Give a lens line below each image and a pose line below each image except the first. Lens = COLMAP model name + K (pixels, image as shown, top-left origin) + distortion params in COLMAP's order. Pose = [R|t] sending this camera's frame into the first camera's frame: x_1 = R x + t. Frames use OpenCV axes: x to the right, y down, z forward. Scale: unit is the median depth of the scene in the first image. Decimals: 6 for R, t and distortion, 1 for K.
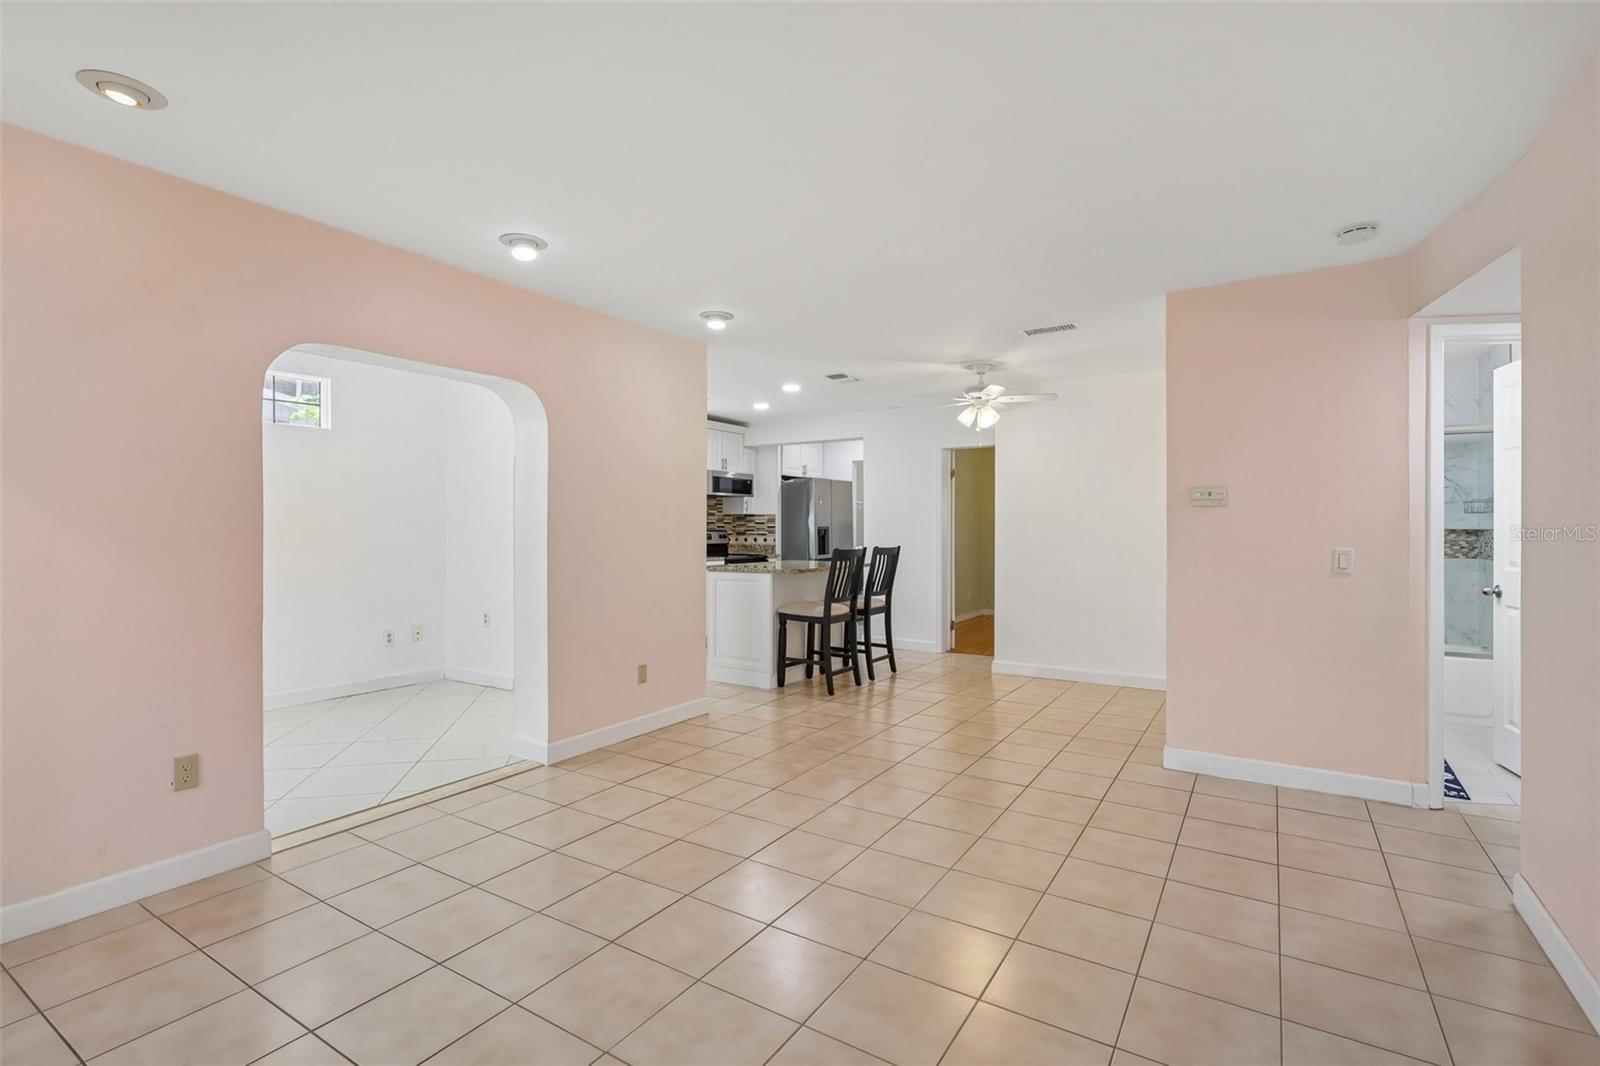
lens RADIAL K [[740.3, 0, 798.2], [0, 740.3, 529.0], [0, 0, 1]] dist [-0.000636, -0.000420]
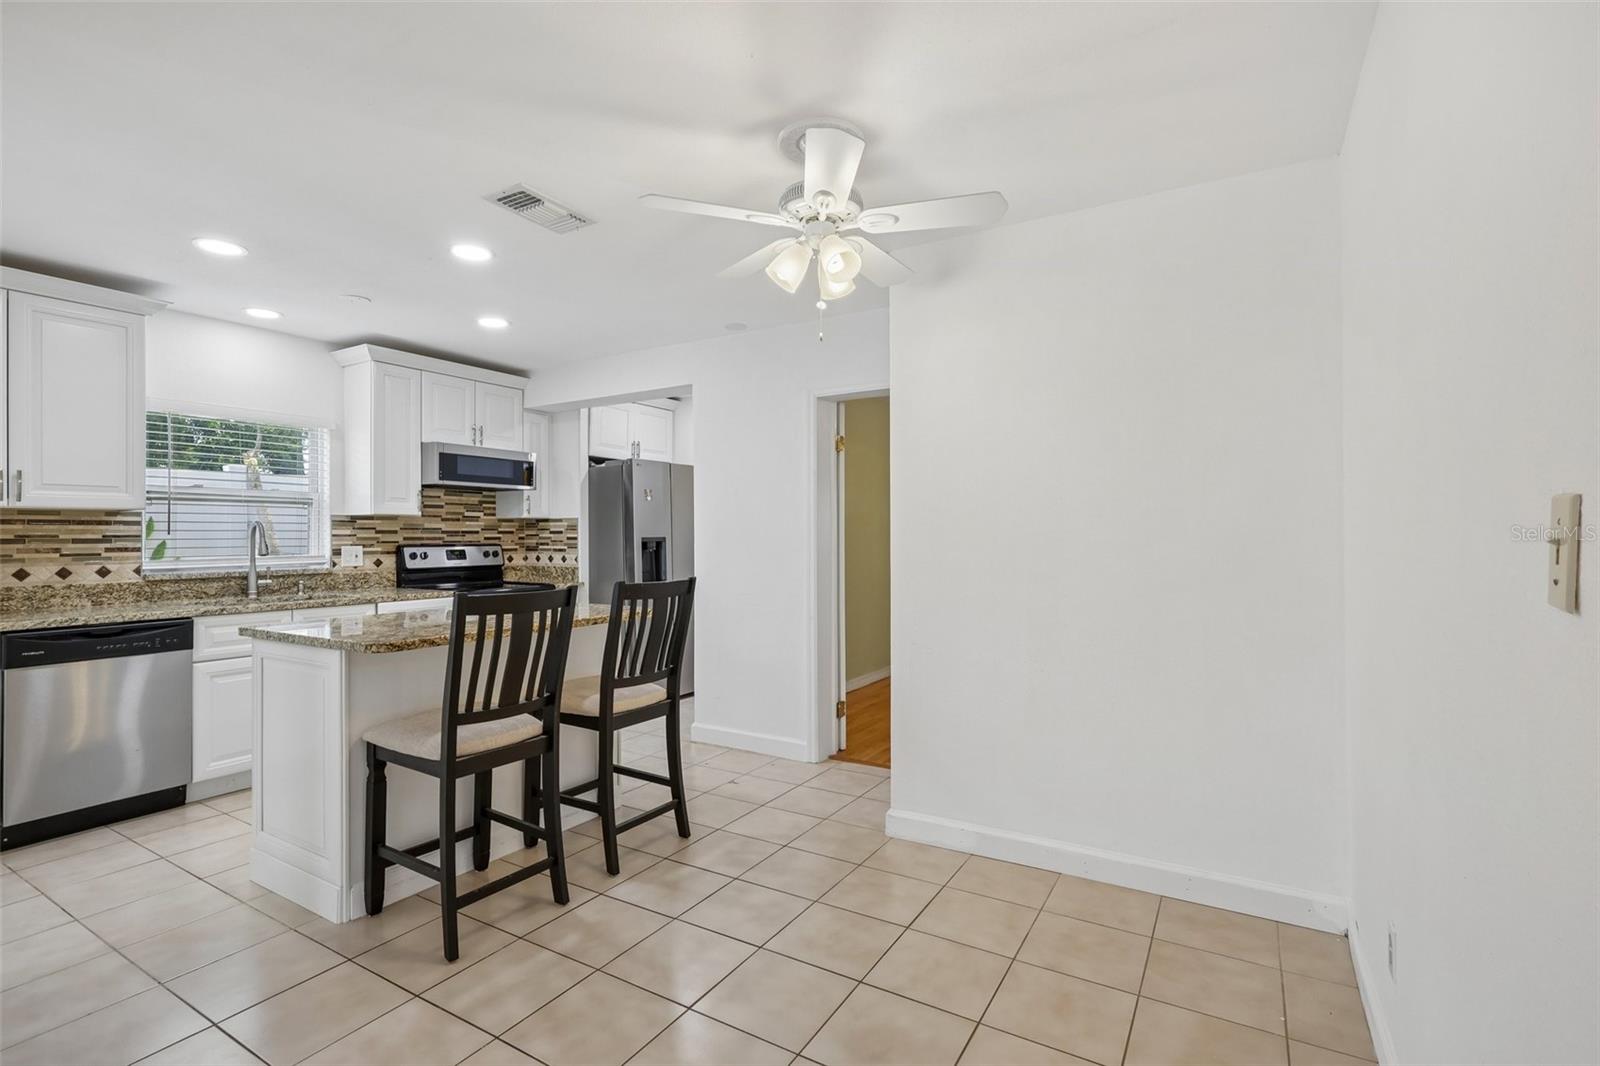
lens RADIAL K [[743.2, 0, 795.6], [0, 743.2, 534.9], [0, 0, 1]] dist [-0.002282, -0.000331]
pose [[0.999660, -0.005274, 0.025534, 0.140419], [0.005412, 0.999971, -0.005340, -0.001317], [-0.025505, 0.005476, 0.999660, 0.376256]]
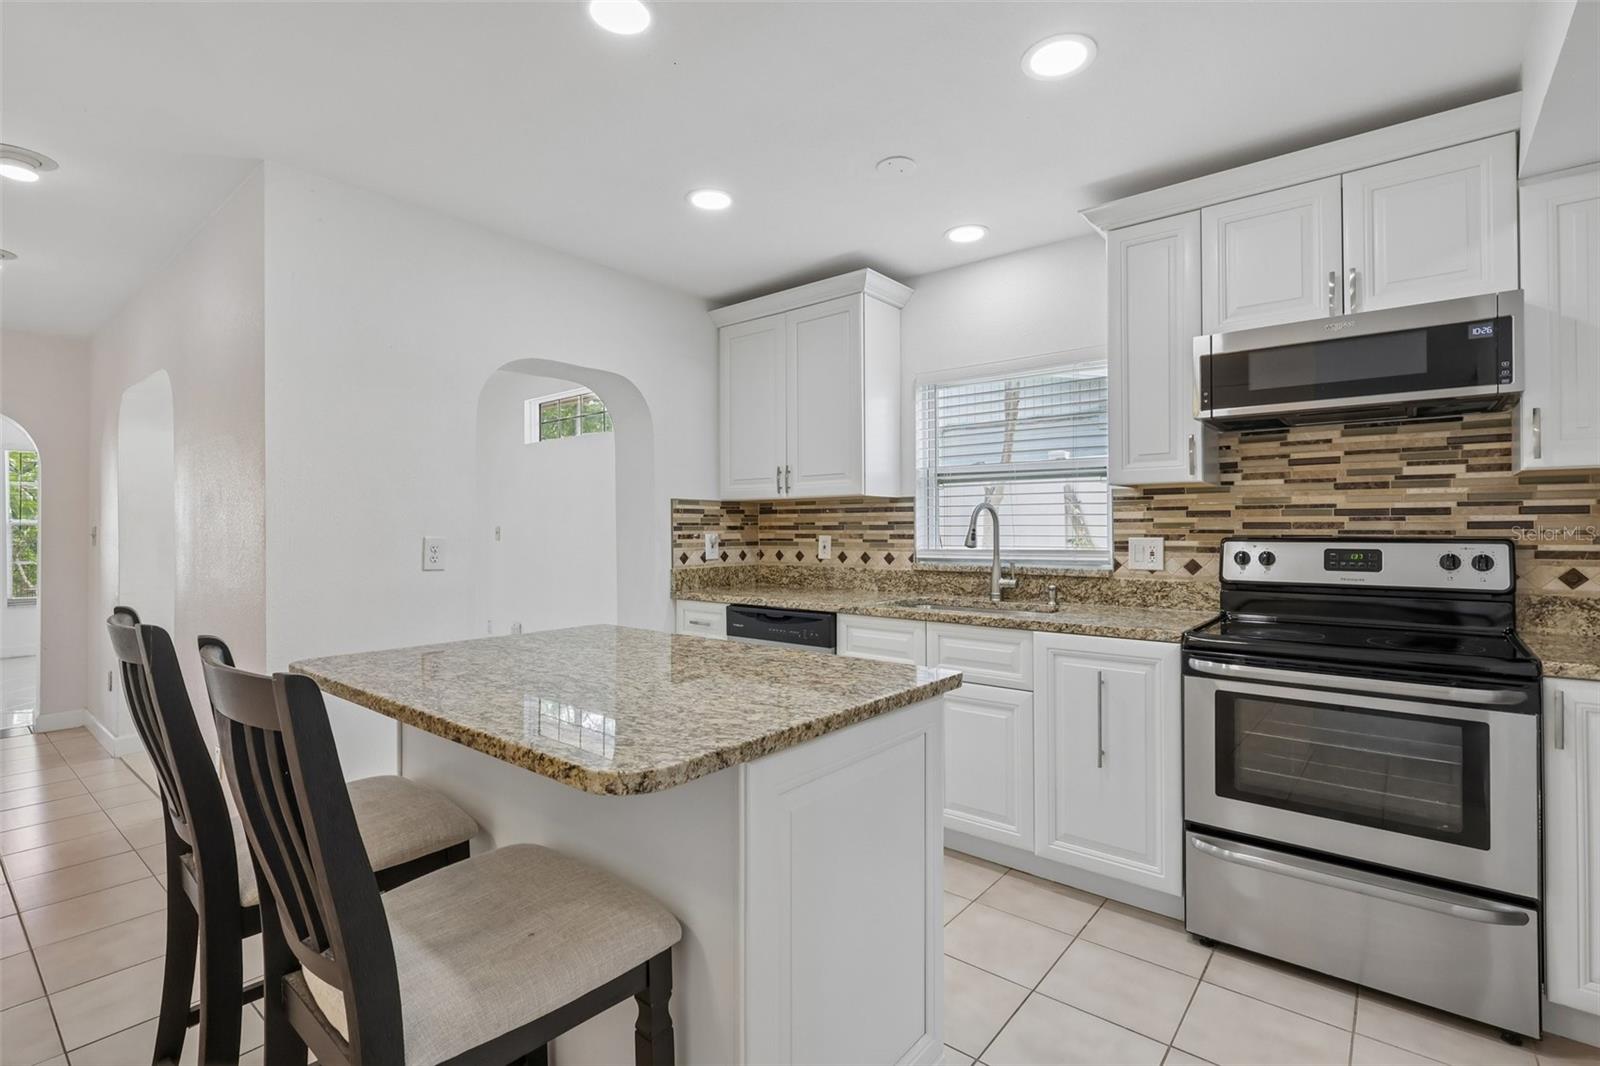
lens RADIAL K [[746.1, 0, 802.7], [0, 746.1, 514.6], [0, 0, 1]] dist [0.000586, 0.000025]
pose [[-0.114036, -0.015683, -0.993353, 0.187800], [0.001608, 0.999871, -0.015971, -0.002943], [0.993475, -0.003419, -0.113996, 0.812328]]
